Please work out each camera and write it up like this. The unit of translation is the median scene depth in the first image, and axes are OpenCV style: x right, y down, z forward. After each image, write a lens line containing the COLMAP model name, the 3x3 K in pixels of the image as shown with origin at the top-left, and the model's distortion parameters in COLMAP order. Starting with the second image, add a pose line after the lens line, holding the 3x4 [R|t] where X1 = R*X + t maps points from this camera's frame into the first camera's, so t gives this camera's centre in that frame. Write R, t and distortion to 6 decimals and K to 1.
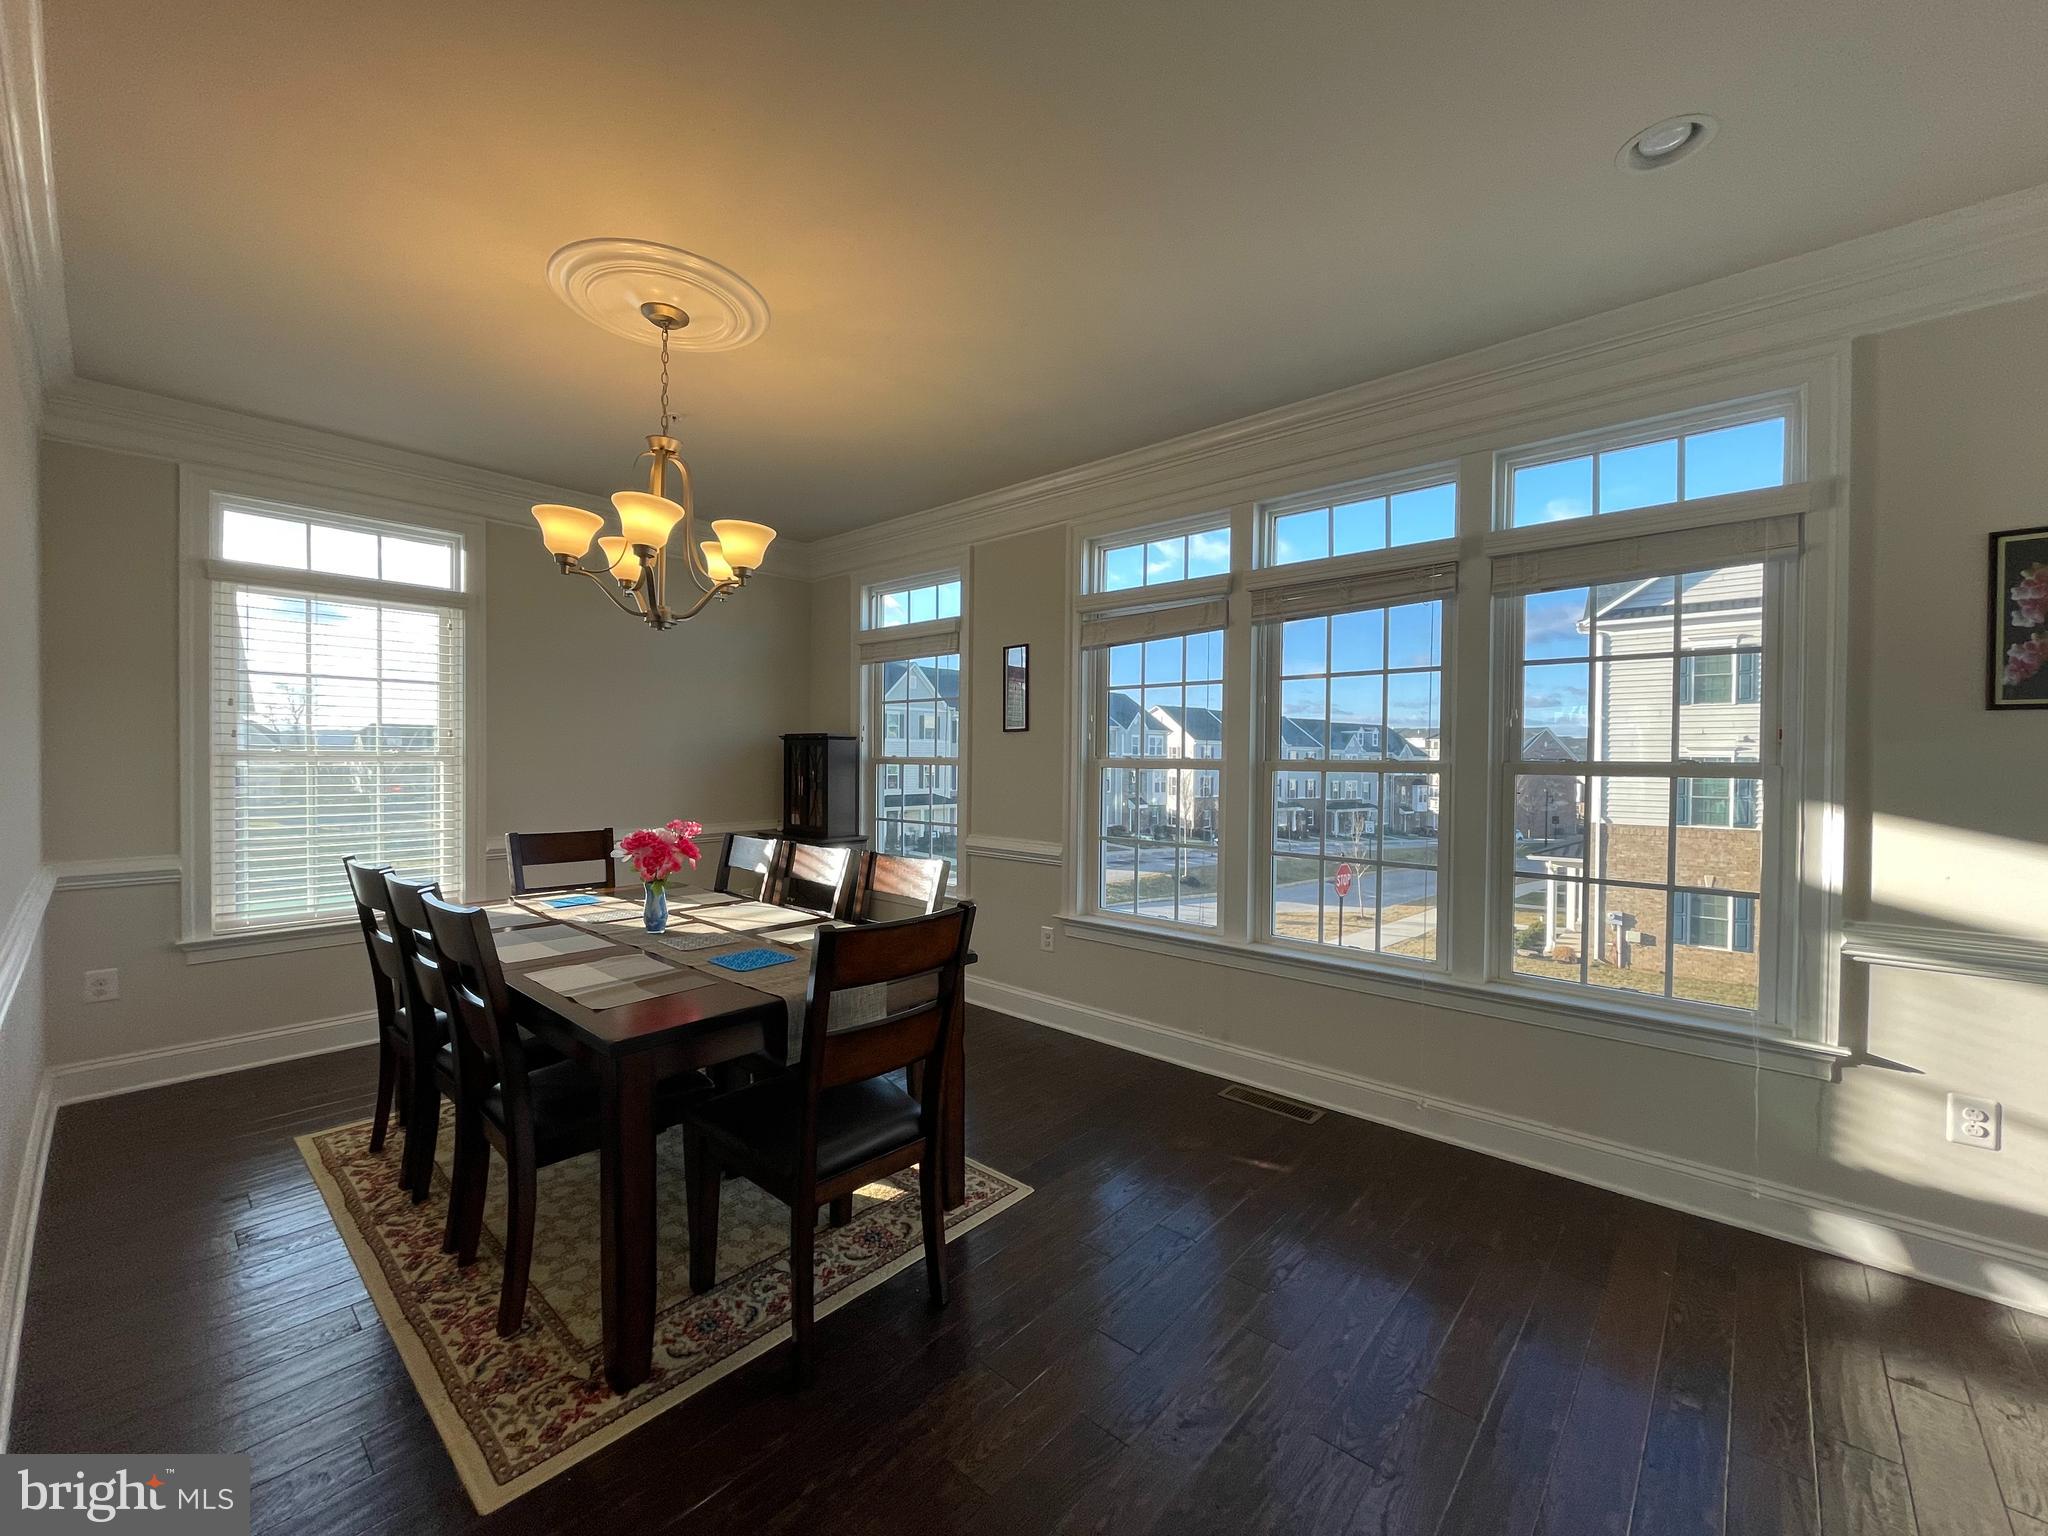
lens RADIAL K [[825.2, 0, 1027.7], [0, 825.2, 769.6], [0, 0, 1]] dist [0.000144, -0.000638]
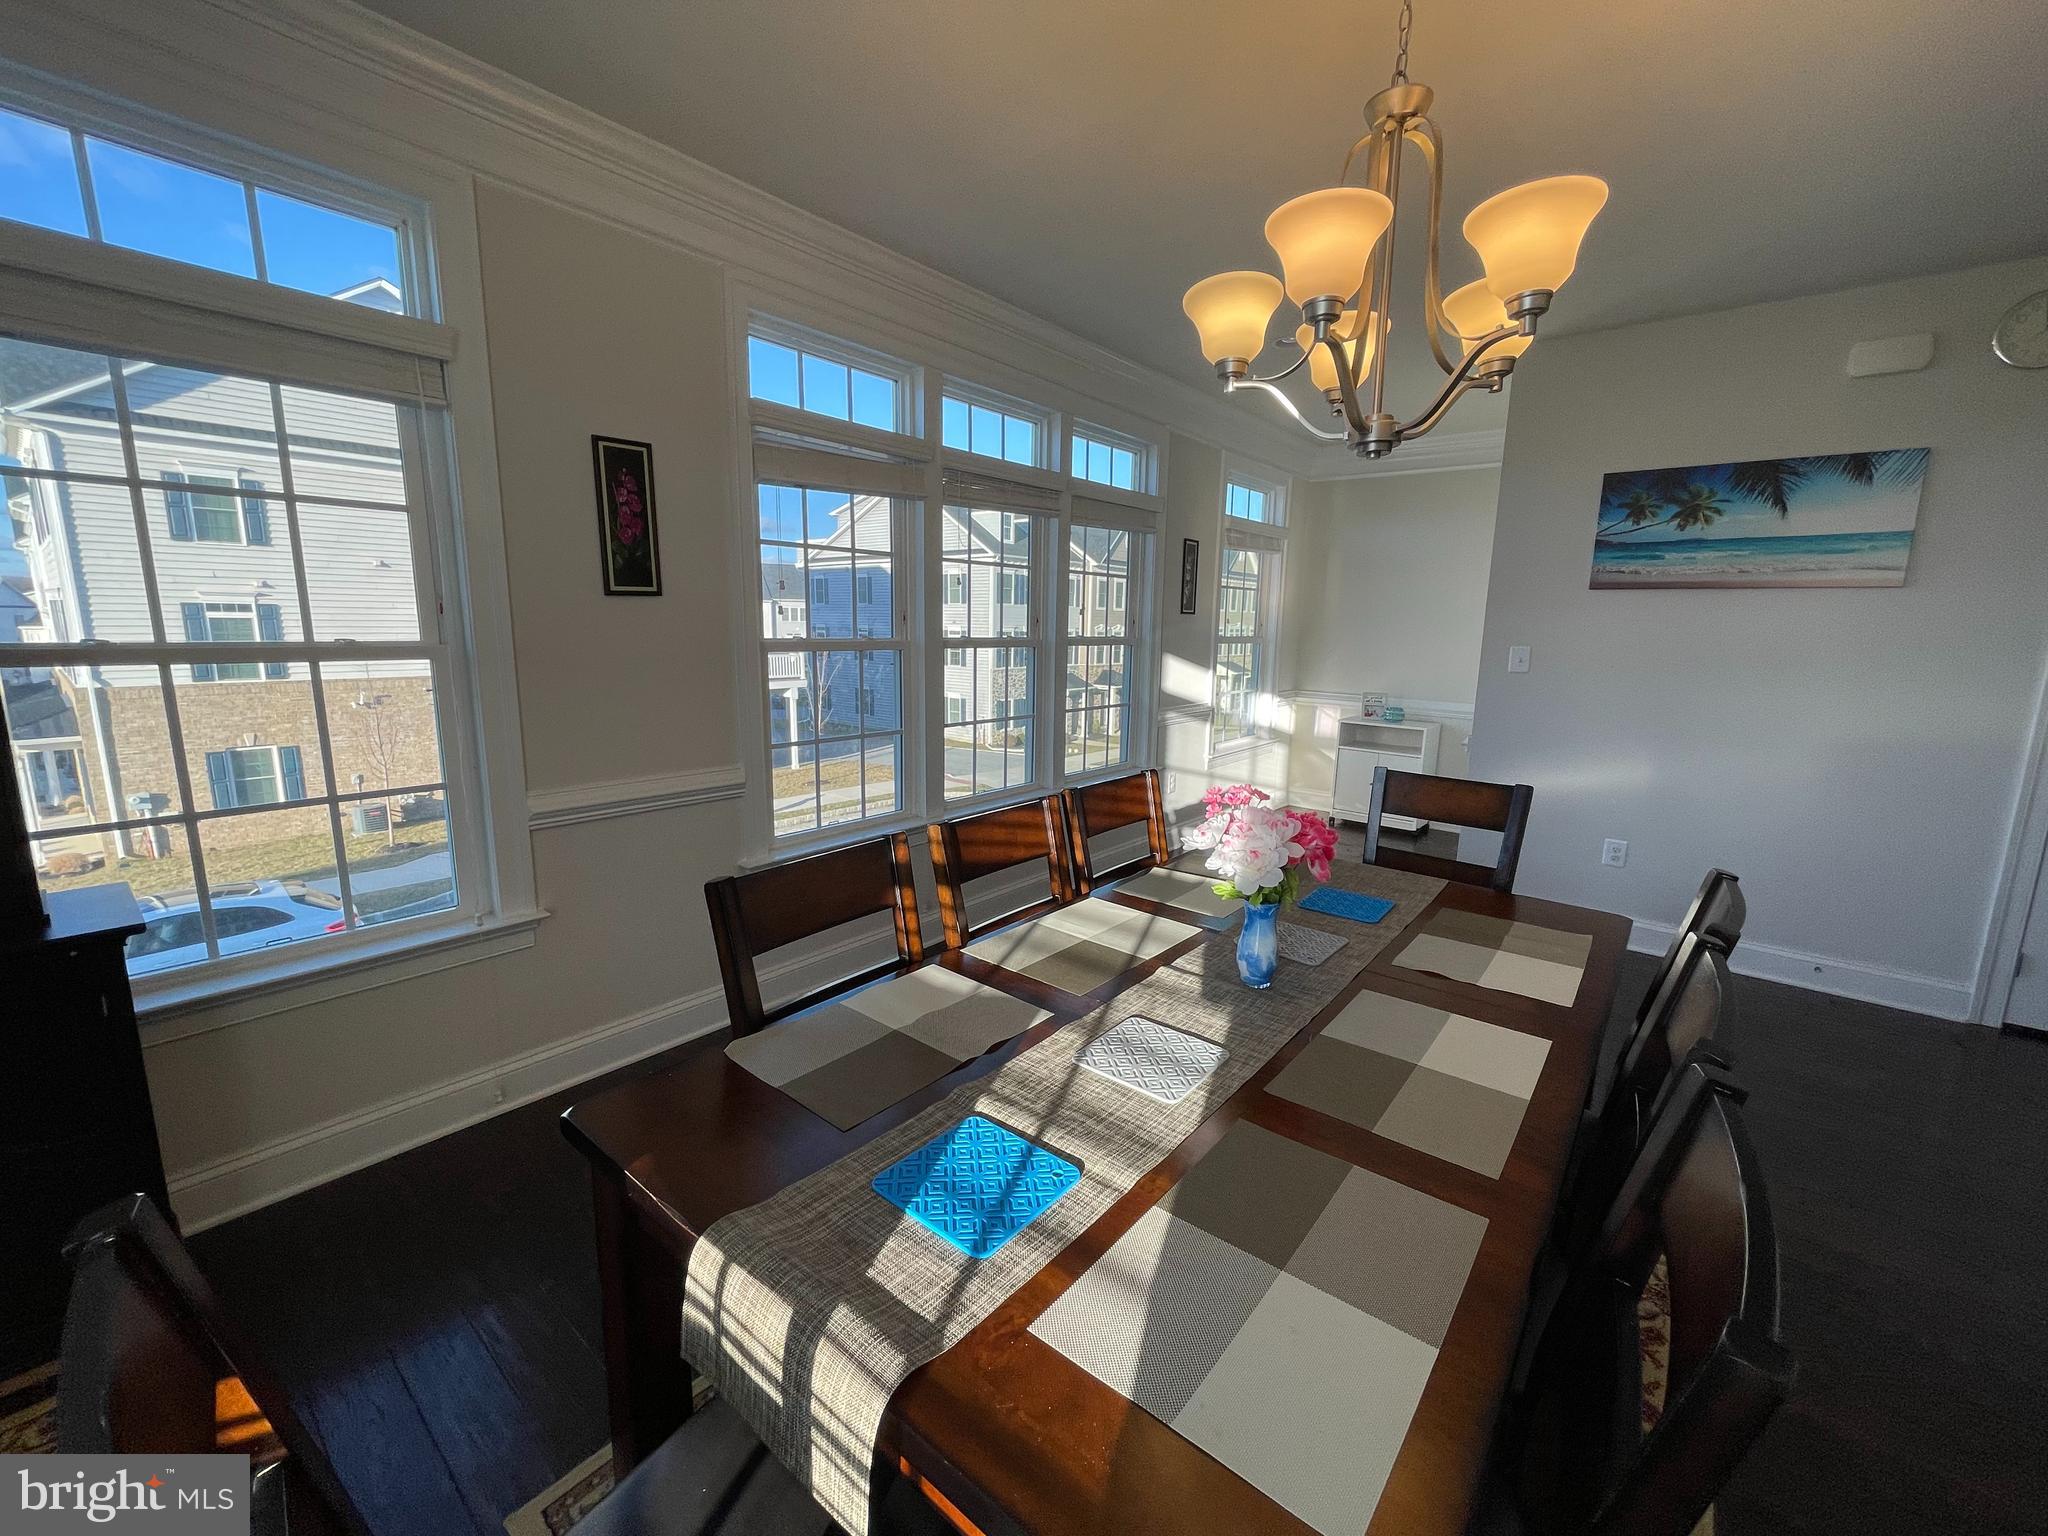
lens RADIAL K [[825.2, 0, 1027.7], [0, 825.2, 769.6], [0, 0, 1]] dist [0.000144, -0.000638]
pose [[-0.040091, -0.185499, 0.981826, -0.762330], [-0.003749, 0.982637, 0.185499, -0.041115], [-0.999189, 0.003756, -0.040090, 0.918866]]
